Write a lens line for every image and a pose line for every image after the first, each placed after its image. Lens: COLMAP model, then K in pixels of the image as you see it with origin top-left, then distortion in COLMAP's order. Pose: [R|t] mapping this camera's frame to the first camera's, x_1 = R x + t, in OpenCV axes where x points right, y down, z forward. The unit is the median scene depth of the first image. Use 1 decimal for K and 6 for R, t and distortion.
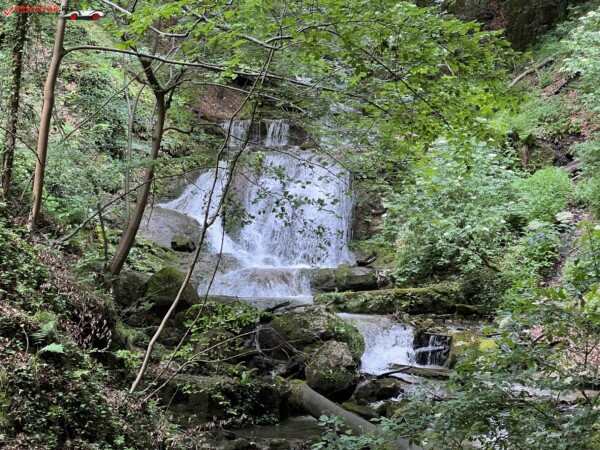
lens RADIAL K [[1335.4, 0, 303.8], [0, 1335.4, 219.1], [0, 0, 1]] dist [0.181922, 0.000000]
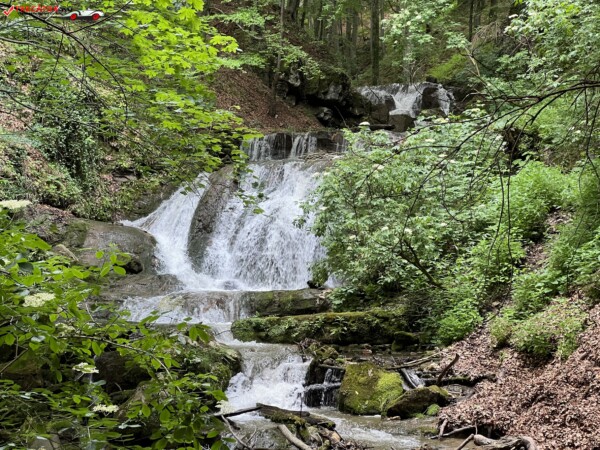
lens RADIAL K [[1335.4, 0, 307.7], [0, 1335.4, 216.2], [0, 0, 1]] dist [0.181922, 0.000000]
pose [[0.989509, -0.008718, -0.144208, 0.173508], [0.002947, 0.999188, -0.040190, 0.026482], [0.144441, 0.039344, 0.988731, 0.203224]]
